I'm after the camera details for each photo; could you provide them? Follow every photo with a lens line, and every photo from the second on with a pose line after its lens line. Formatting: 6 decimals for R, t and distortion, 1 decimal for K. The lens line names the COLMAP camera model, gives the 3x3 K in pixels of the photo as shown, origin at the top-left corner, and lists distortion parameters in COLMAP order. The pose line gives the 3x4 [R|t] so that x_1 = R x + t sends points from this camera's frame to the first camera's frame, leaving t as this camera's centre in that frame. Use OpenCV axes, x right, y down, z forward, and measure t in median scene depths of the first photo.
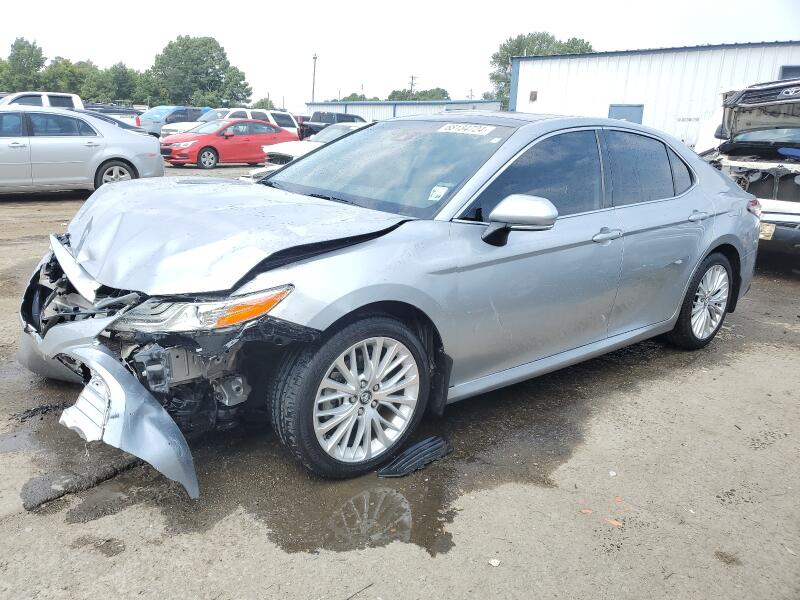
lens RADIAL K [[610.0, 0, 397.0], [0, 610.0, 300.8], [0, 0, 1]] dist [-0.008144, 0.014325]
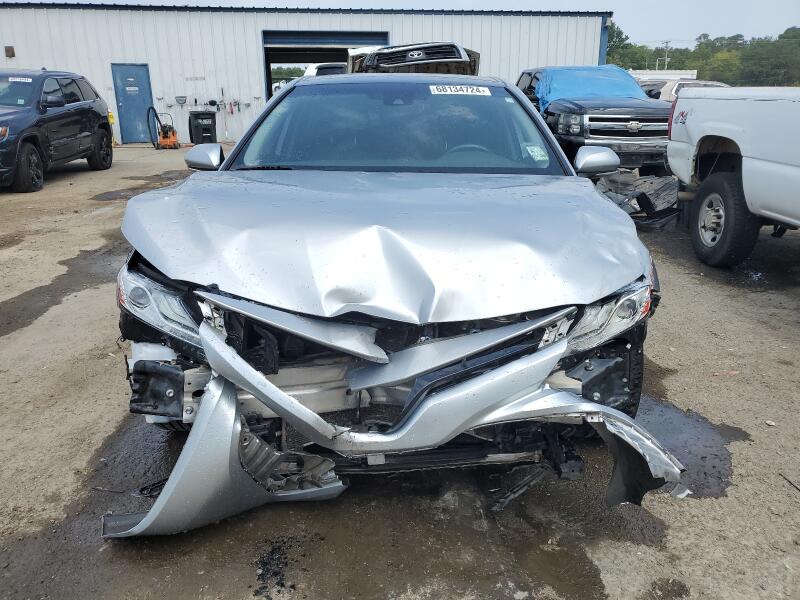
lens RADIAL K [[610.0, 0, 403.3], [0, 610.0, 304.2], [0, 0, 1]] dist [-0.008144, 0.014325]
pose [[0.663186, -0.269036, 0.698429, -0.346259], [0.223285, 0.961786, 0.158464, -0.058540], [-0.714372, 0.050858, 0.697915, 0.183705]]
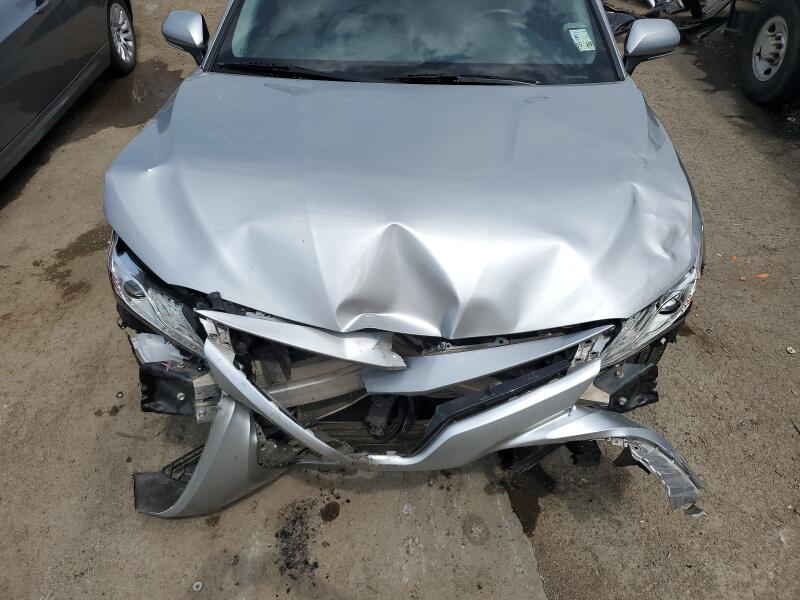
lens RADIAL K [[610.0, 0, 392.1], [0, 610.0, 300.4], [0, 0, 1]] dist [-0.008144, 0.014325]
pose [[0.679066, -0.494434, 0.542591, -0.299146], [0.222980, 0.843154, 0.489255, -0.139621], [-0.699392, -0.211249, 0.682806, 0.213141]]
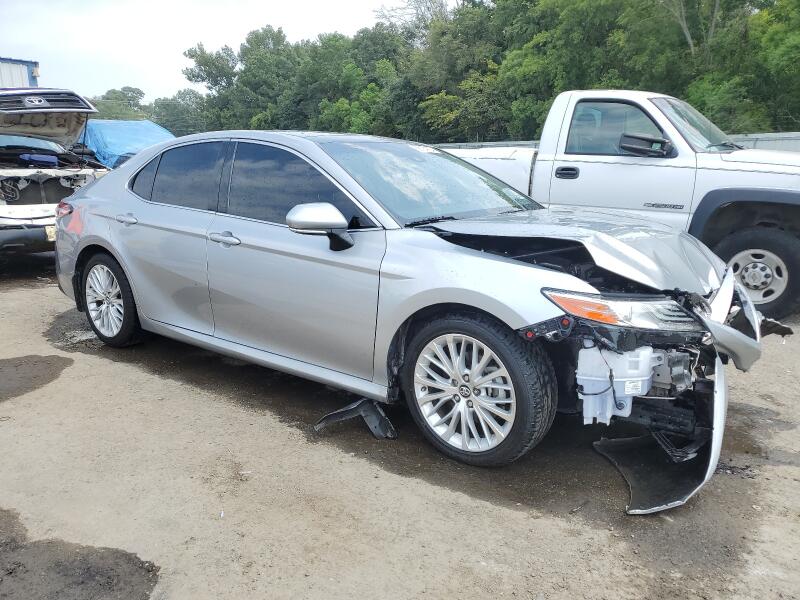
lens RADIAL K [[610.0, 0, 397.2], [0, 610.0, 296.5], [0, 0, 1]] dist [-0.008144, 0.014325]
pose [[-0.207095, -0.252781, 0.945100, -0.529210], [0.243977, 0.922176, 0.300111, -0.190172], [-0.947411, 0.292734, -0.129305, 0.626669]]
